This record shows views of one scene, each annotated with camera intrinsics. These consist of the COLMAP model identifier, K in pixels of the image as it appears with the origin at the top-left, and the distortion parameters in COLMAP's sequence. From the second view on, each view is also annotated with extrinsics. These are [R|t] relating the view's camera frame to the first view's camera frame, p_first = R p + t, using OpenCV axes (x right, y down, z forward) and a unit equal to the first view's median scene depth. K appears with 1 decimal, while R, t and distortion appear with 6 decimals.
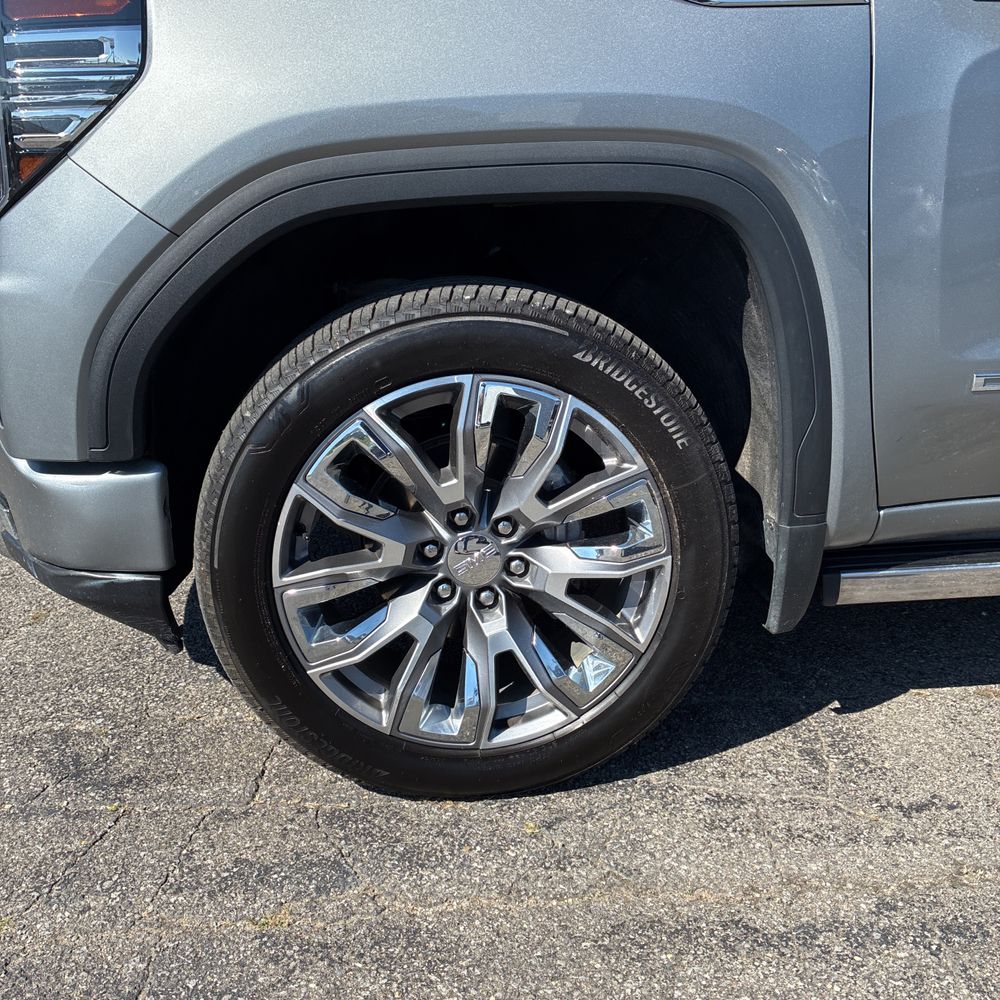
lens RADIAL K [[1017.7, 0, 501.5], [0, 1017.7, 497.0], [0, 0, 1]] dist [0.023912, 0.000000]
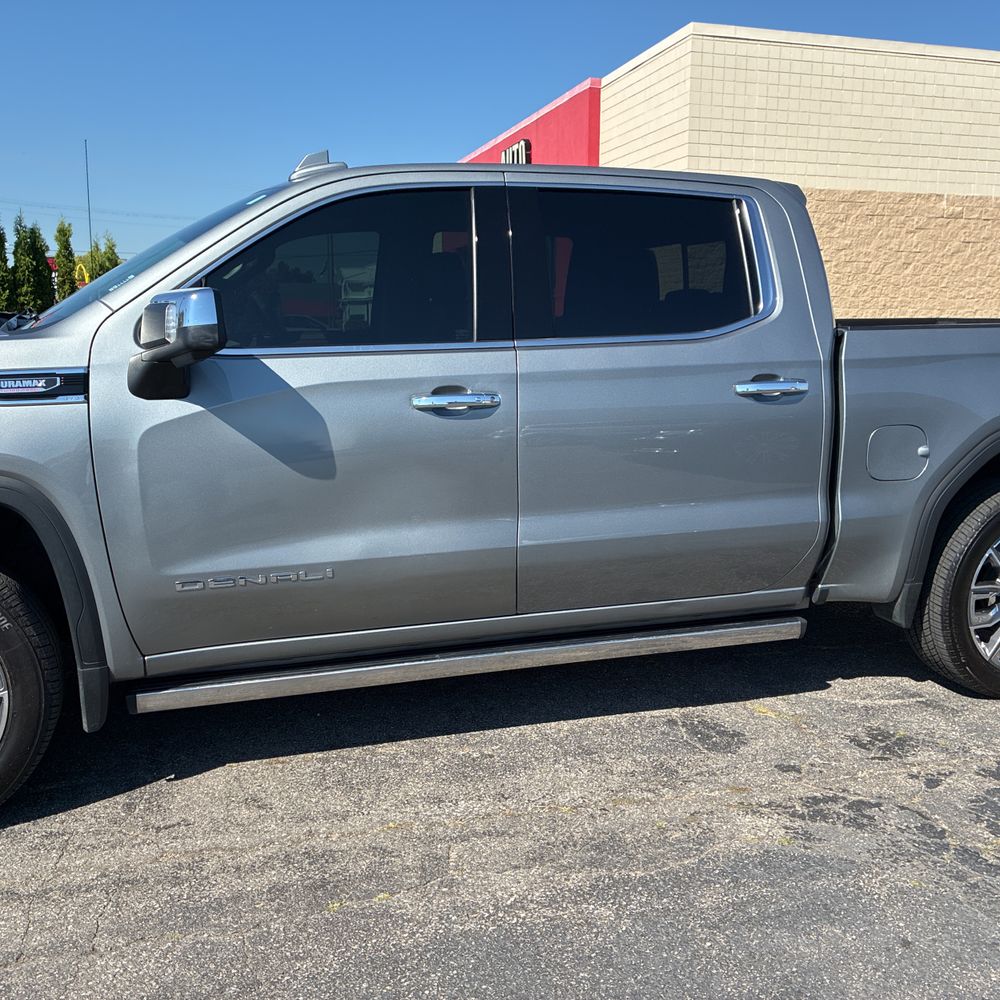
lens RADIAL K [[1017.7, 0, 508.4], [0, 1017.7, 498.1], [0, 0, 1]] dist [0.023912, 0.000000]
pose [[0.978876, -0.024923, 0.202930, 0.667414], [0.051593, 0.990532, -0.127220, -0.002014], [-0.197838, 0.135002, 0.970894, -0.937326]]
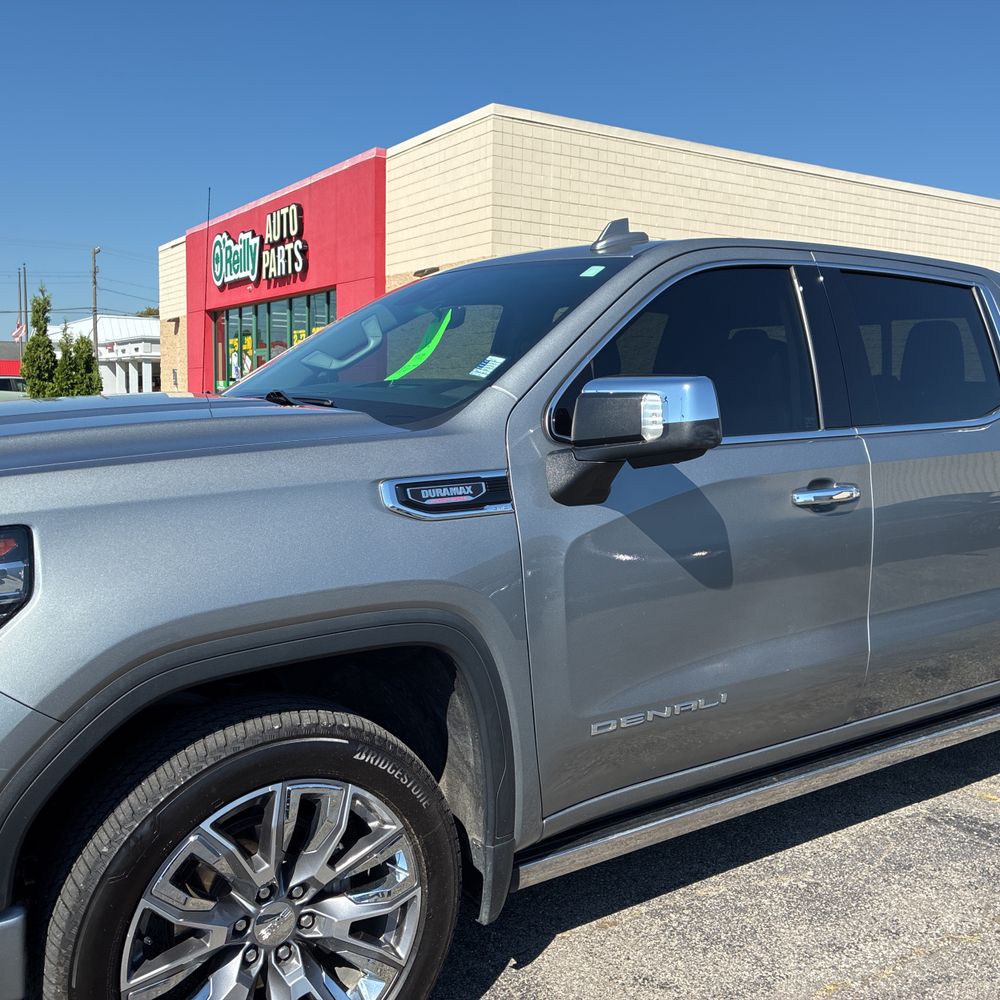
lens RADIAL K [[1017.7, 0, 504.9], [0, 1017.7, 495.3], [0, 0, 1]] dist [0.023912, 0.000000]
pose [[0.881257, -0.034244, 0.471395, -0.361227], [0.126370, 0.978133, -0.165188, -0.215390], [-0.455431, 0.205144, 0.866314, -0.342050]]
